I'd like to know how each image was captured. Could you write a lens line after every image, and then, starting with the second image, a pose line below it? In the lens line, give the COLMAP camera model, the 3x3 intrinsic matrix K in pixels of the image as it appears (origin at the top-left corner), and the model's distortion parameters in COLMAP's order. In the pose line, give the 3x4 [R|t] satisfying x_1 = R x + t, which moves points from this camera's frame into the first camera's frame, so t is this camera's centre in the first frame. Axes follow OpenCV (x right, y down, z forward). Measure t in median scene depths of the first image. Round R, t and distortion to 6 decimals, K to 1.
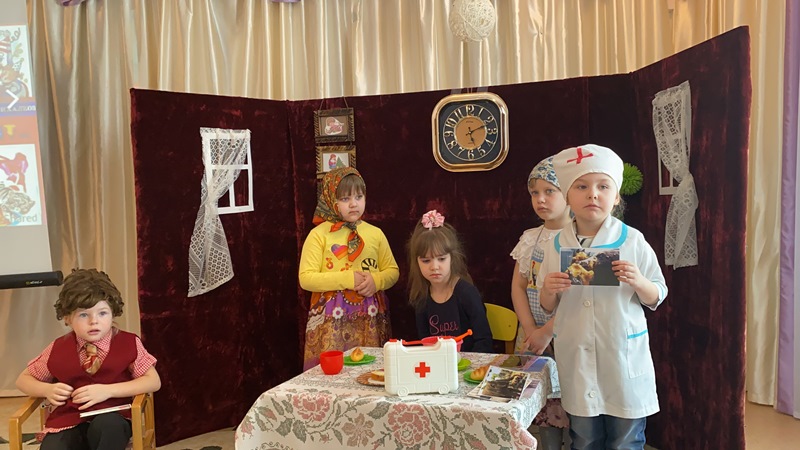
lens RADIAL K [[690.4, 0, 398.1], [0, 690.4, 221.6], [0, 0, 1]] dist [0.080779, -0.002791]
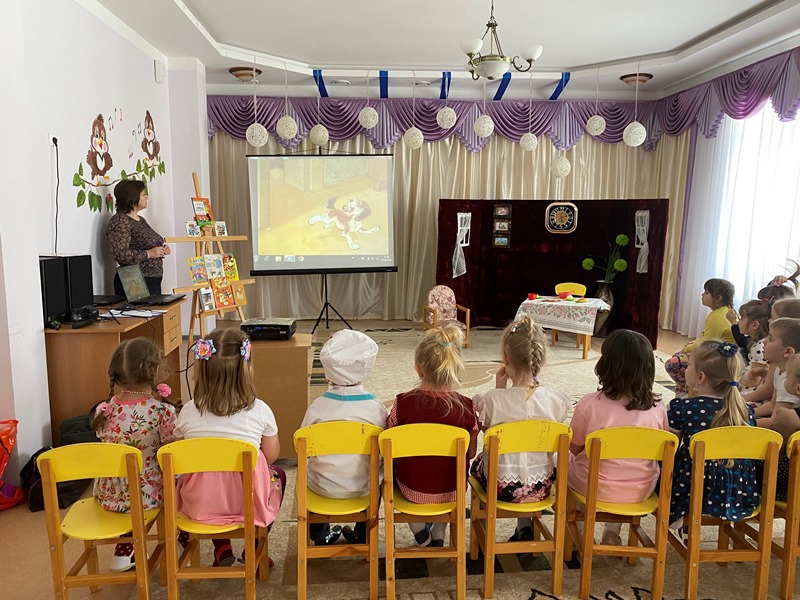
lens RADIAL K [[605.5, 0, 399.4], [0, 605.5, 290.5], [0, 0, 1]] dist [0.012516, 0.000407]
pose [[0.998249, 0.031853, 0.049835, -0.588416], [-0.036316, 0.995153, 0.091390, -0.046358], [-0.046683, -0.093040, 0.994567, -1.193097]]
